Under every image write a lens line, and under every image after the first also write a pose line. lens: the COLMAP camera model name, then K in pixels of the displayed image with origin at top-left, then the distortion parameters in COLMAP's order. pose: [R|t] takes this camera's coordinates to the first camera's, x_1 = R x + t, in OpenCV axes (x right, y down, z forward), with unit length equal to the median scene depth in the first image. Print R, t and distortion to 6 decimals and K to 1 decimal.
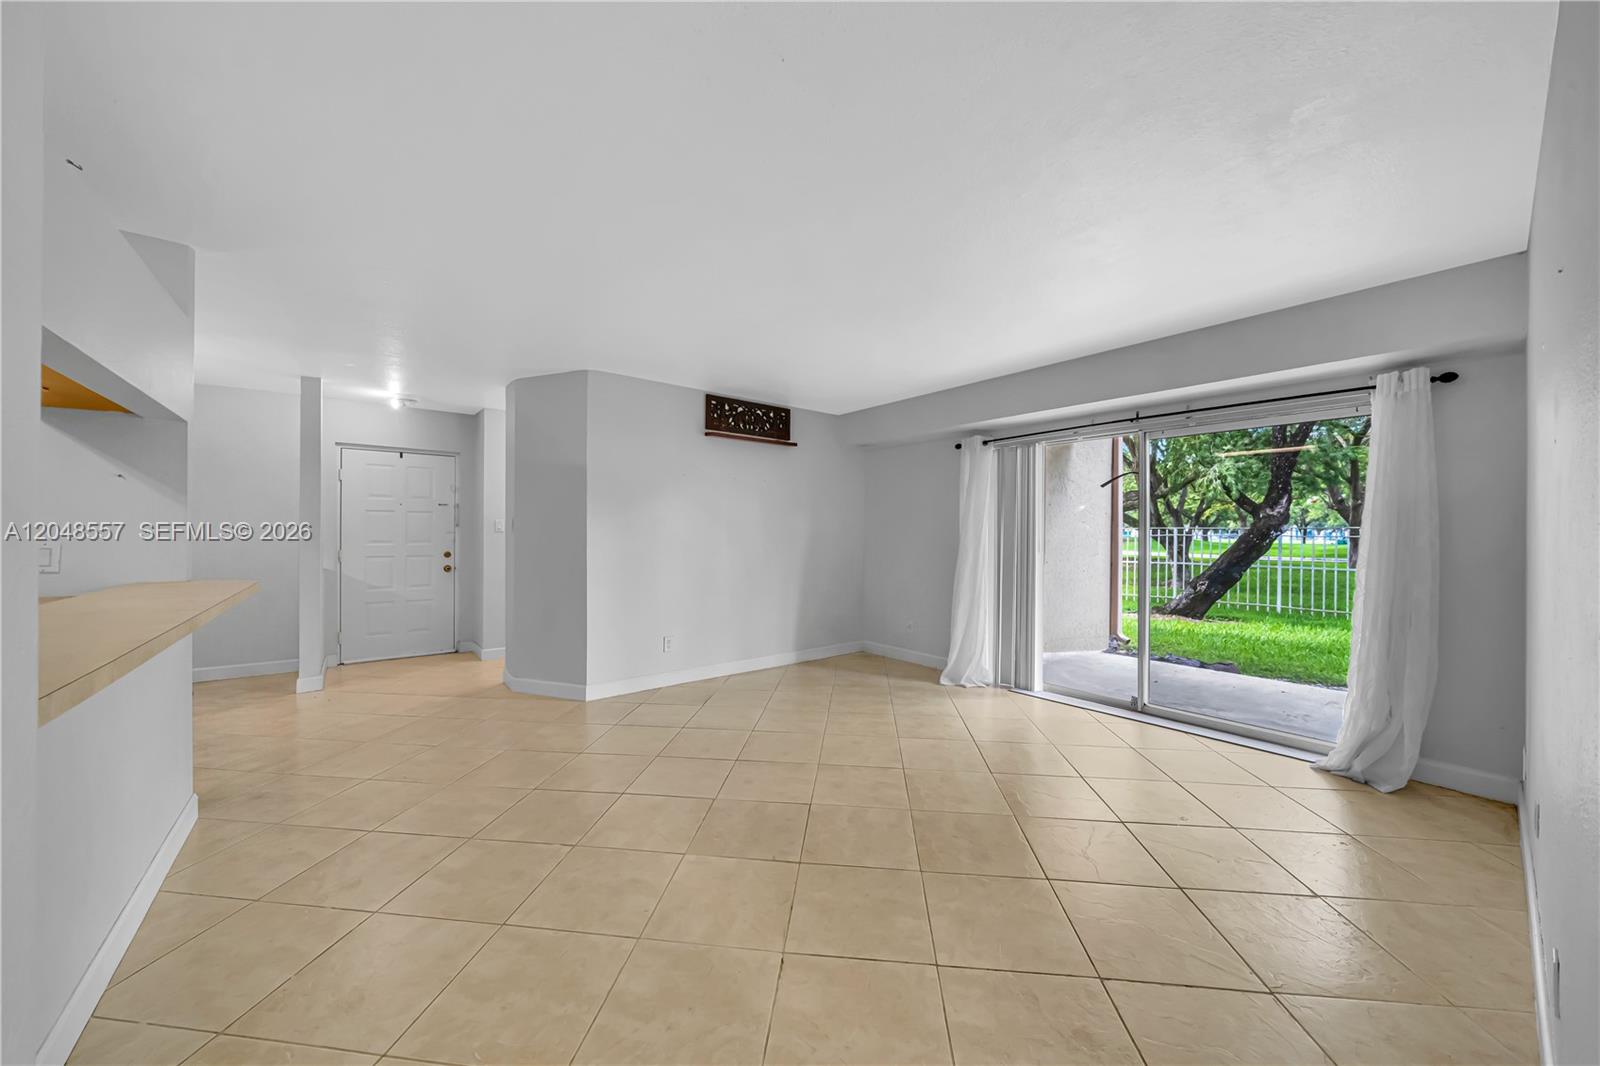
lens RADIAL K [[564.2, 0, 800.0], [0, 564.2, 533.0], [0, 0, 1]] dist [-0.001315, -0.000071]
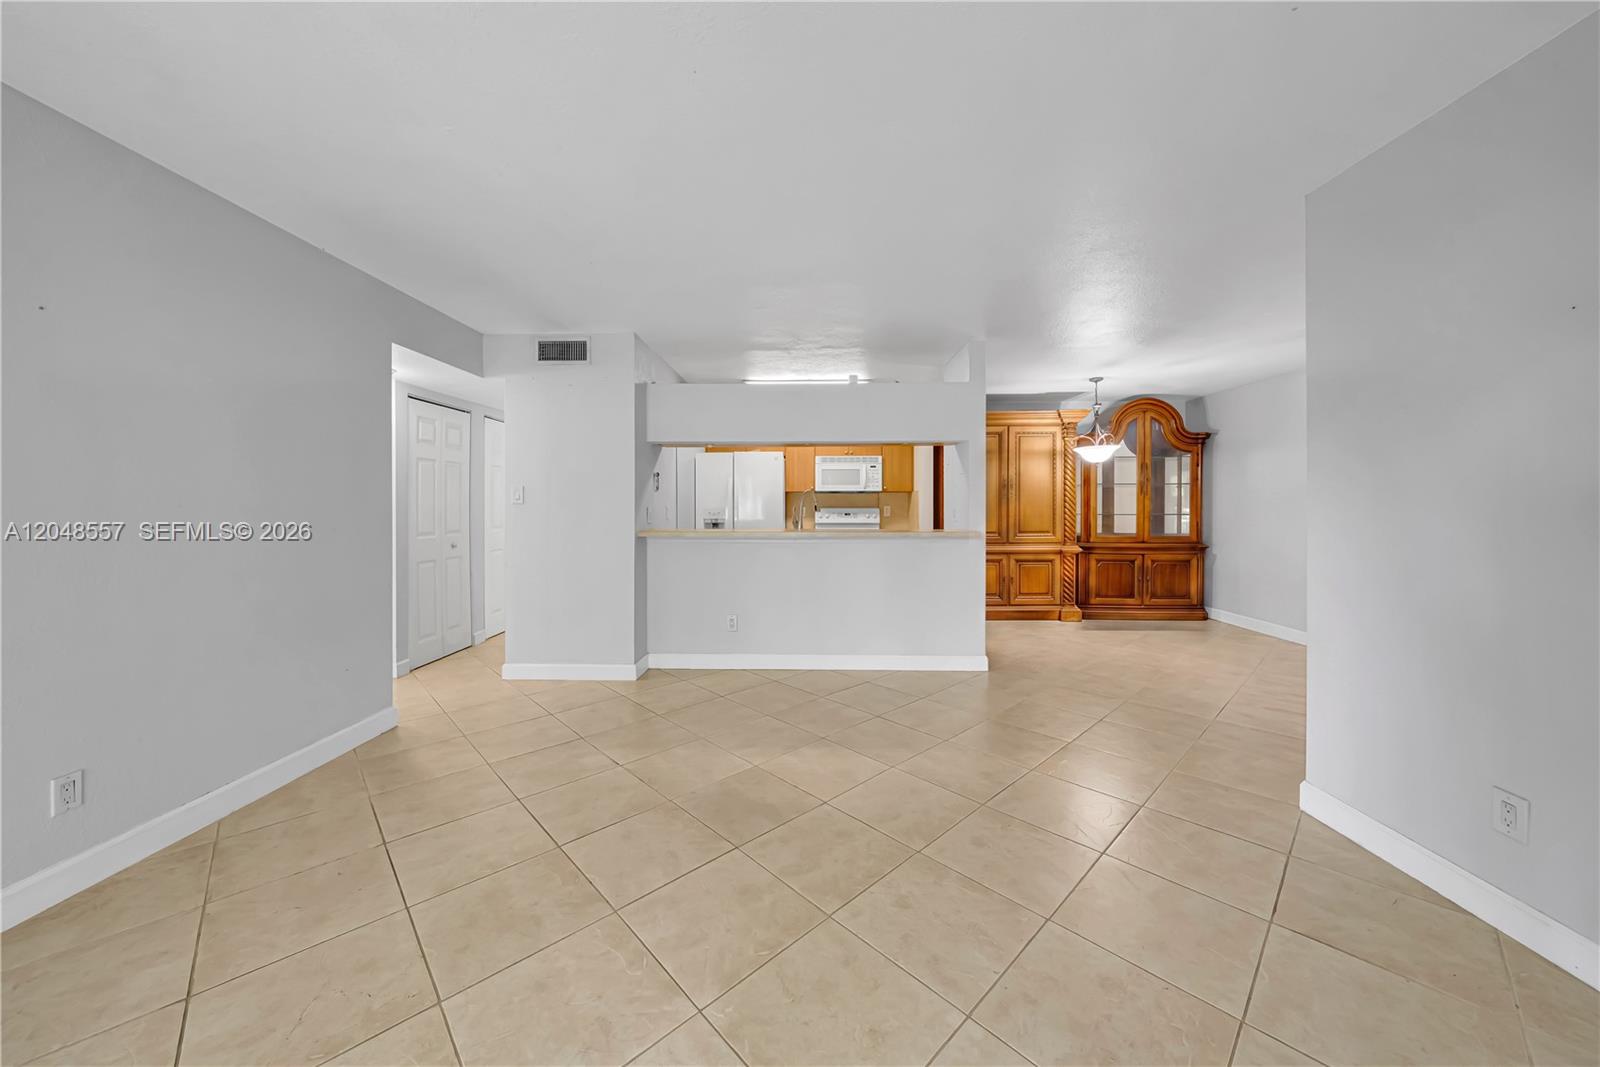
lens RADIAL K [[561.0, 0, 798.9], [0, 561.0, 510.0], [0, 0, 1]] dist [-0.001366, -0.000029]
pose [[-0.646836, 0.001286, -0.762628, 0.295009], [-0.001193, 0.999996, 0.002698, 0.008947], [0.762628, 0.002656, -0.646832, 0.838099]]
